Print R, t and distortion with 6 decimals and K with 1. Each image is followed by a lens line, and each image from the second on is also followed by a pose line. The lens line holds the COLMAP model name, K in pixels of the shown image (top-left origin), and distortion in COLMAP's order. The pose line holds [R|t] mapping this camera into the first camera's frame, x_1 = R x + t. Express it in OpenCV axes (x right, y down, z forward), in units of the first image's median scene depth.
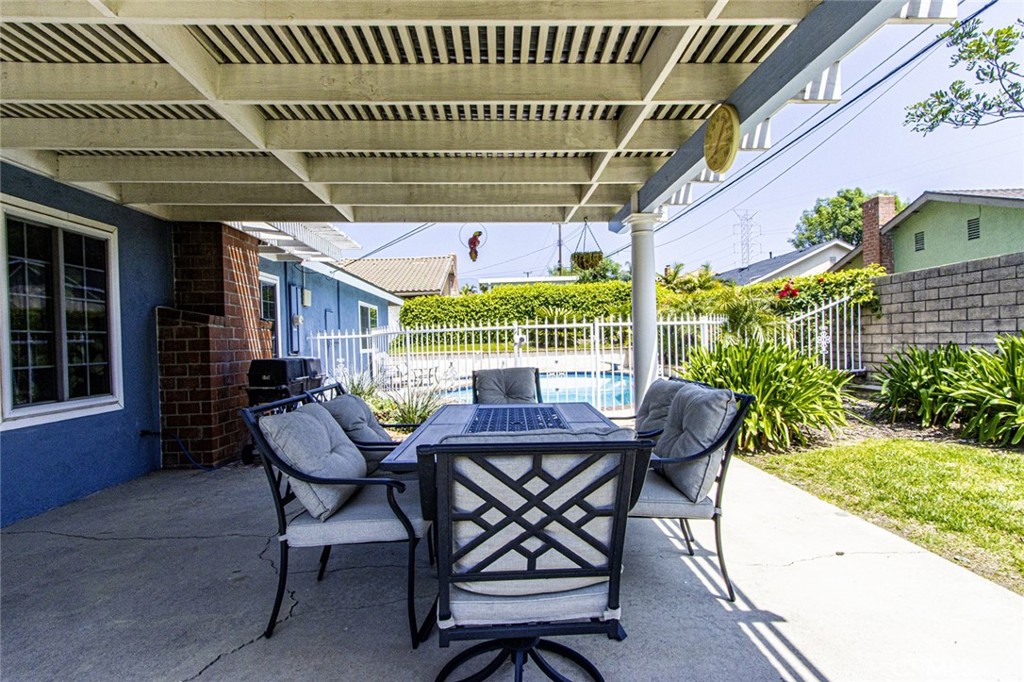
lens RADIAL K [[471.1, 0, 513.0], [0, 471.1, 346.2], [0, 0, 1]] dist [0.003480, 0.000015]
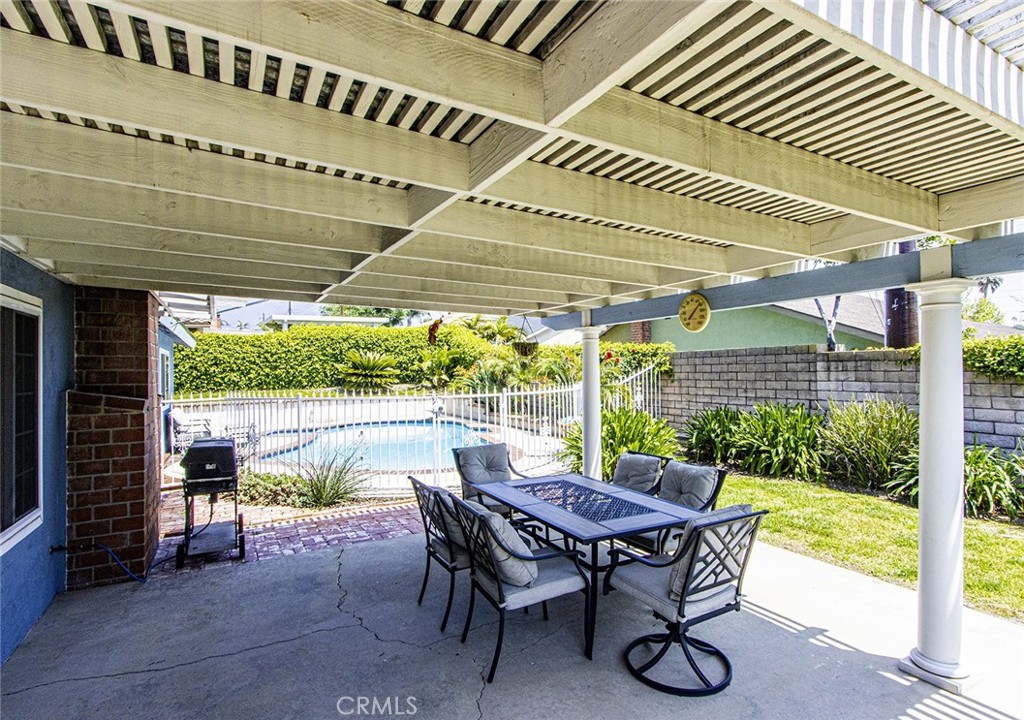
lens RADIAL K [[509.7, 0, 511.9], [0, 509.7, 363.0], [0, 0, 1]] dist [0.006833, -0.000576]
pose [[0.887604, 0.013675, 0.460405, -0.475545], [0.000665, 0.999520, -0.030970, -0.103776], [-0.460607, 0.027795, 0.887169, -0.144468]]
